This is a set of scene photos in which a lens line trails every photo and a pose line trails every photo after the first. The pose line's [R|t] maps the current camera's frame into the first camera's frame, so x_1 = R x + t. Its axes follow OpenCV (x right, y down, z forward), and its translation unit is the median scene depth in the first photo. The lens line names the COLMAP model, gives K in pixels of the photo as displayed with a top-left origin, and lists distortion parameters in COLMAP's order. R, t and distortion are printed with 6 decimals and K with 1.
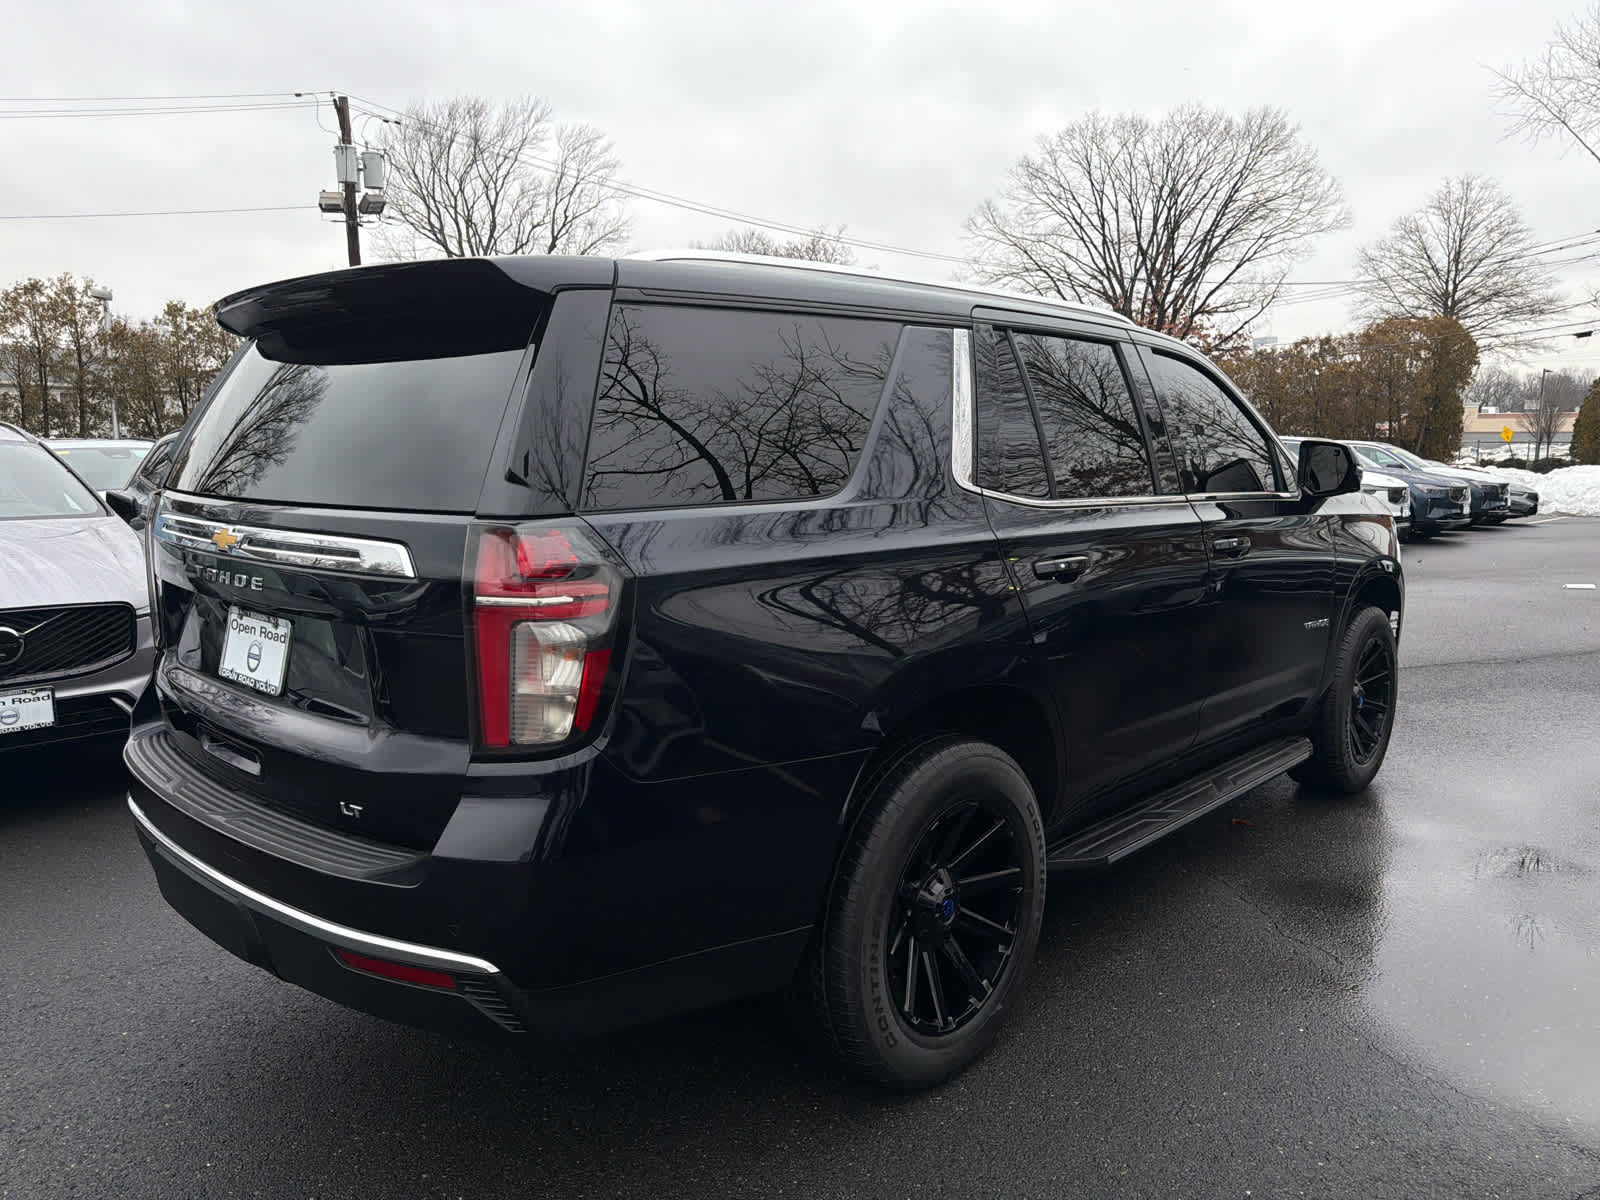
lens RADIAL K [[1136.9, 0, 809.3], [0, 1136.9, 588.9], [0, 0, 1]] dist [0.022822, -0.023602]
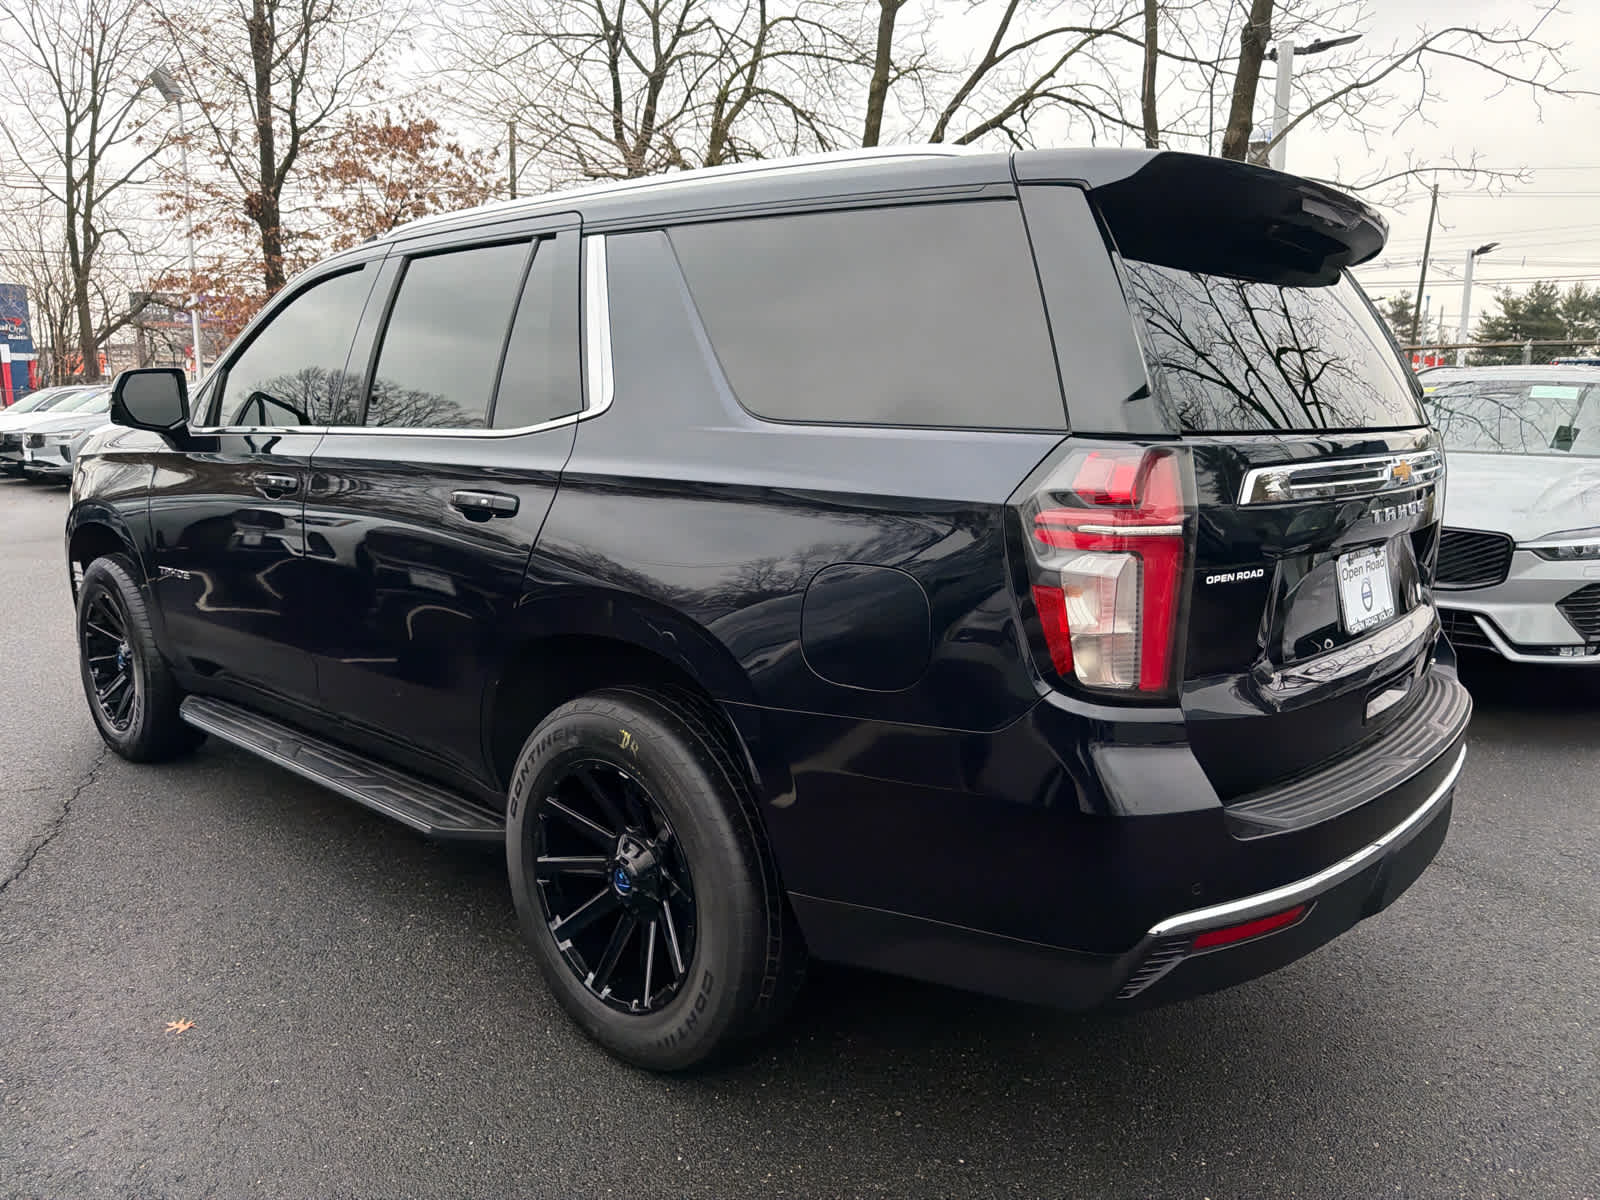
lens RADIAL K [[1136.9, 0, 796.7], [0, 1136.9, 602.9], [0, 0, 1]] dist [0.022822, -0.023602]
pose [[-0.032052, -0.176038, 0.983861, -1.256302], [0.116260, 0.977028, 0.178603, -0.142668], [-0.992702, 0.120108, -0.010849, 1.321065]]
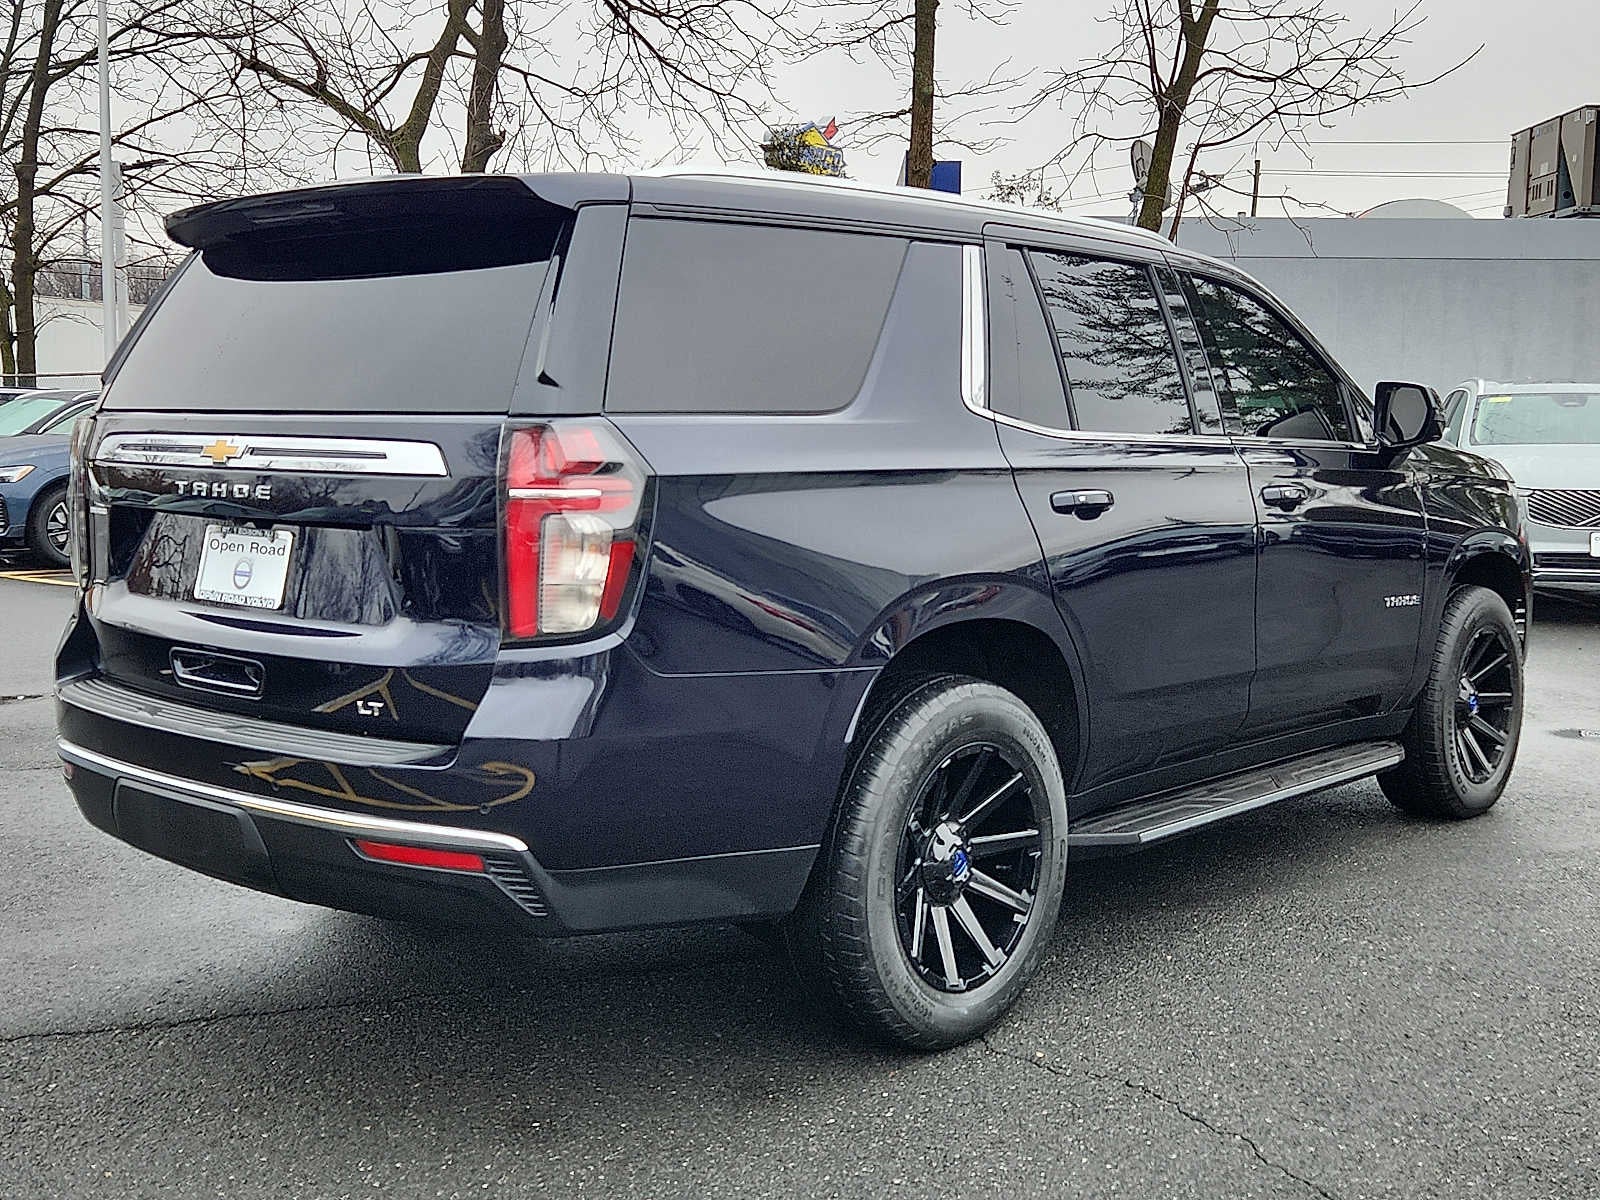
lens RADIAL K [[1804.8, 0, 800.7], [0, 1804.8, 547.8], [0, 0, 1]] dist [0.023706, 0.000000]
pose [[0.999665, 0.004421, 0.025490, -0.046288], [-0.002872, 0.998164, -0.060506, 0.114586], [-0.025710, 0.060413, 0.997842, -0.484750]]
